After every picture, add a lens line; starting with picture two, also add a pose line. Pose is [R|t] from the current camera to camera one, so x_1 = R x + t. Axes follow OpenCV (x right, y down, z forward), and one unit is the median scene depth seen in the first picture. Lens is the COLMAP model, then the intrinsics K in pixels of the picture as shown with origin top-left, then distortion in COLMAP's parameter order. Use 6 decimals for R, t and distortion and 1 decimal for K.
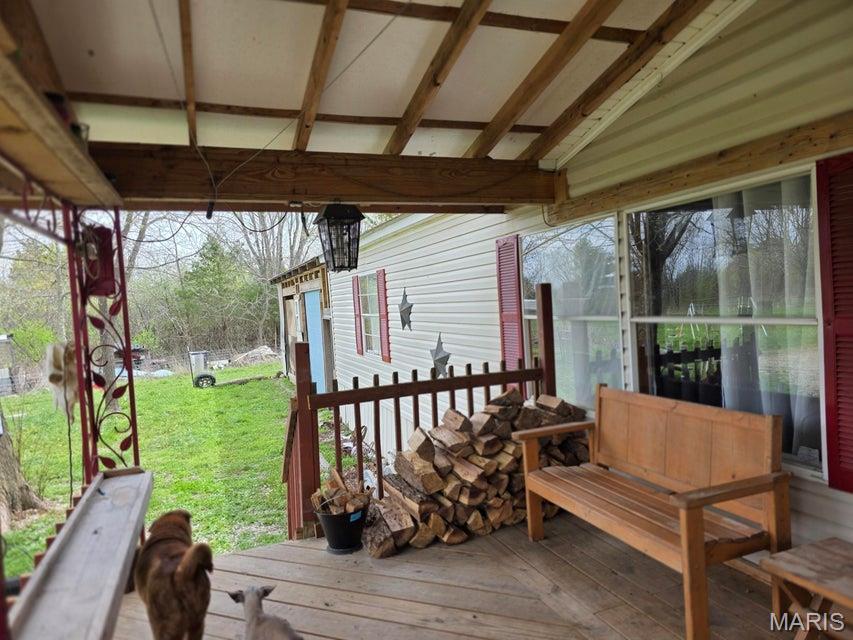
lens RADIAL K [[571.3, 0, 433.6], [0, 571.3, 318.5], [0, 0, 1]] dist [0.076965, -0.074498]
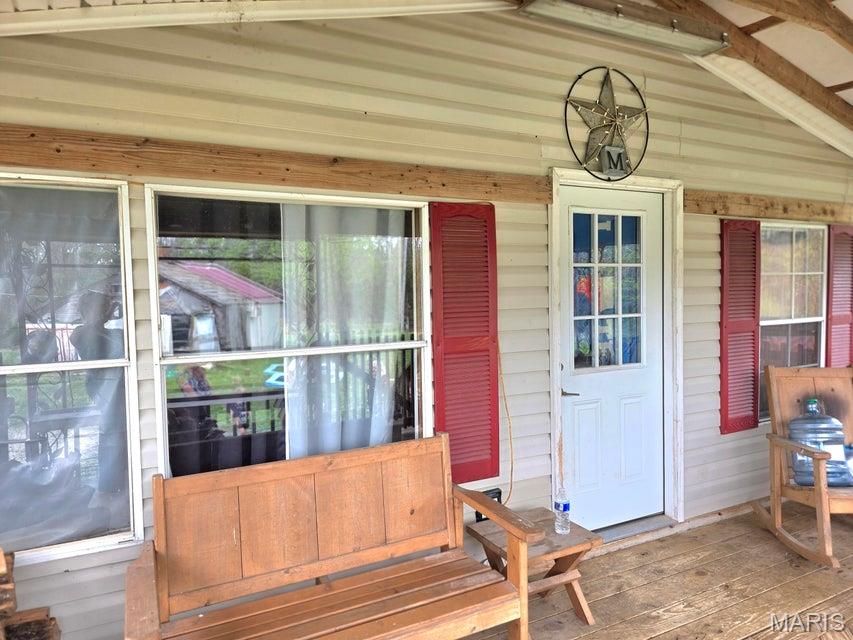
lens RADIAL K [[571.3, 0, 433.6], [0, 571.3, 318.5], [0, 0, 1]] dist [0.076965, -0.074498]
pose [[-0.105370, 0.013795, 0.994337, -0.431233], [0.056774, 0.998356, -0.007835, -0.032119], [-0.992811, 0.055627, -0.105980, 1.077114]]
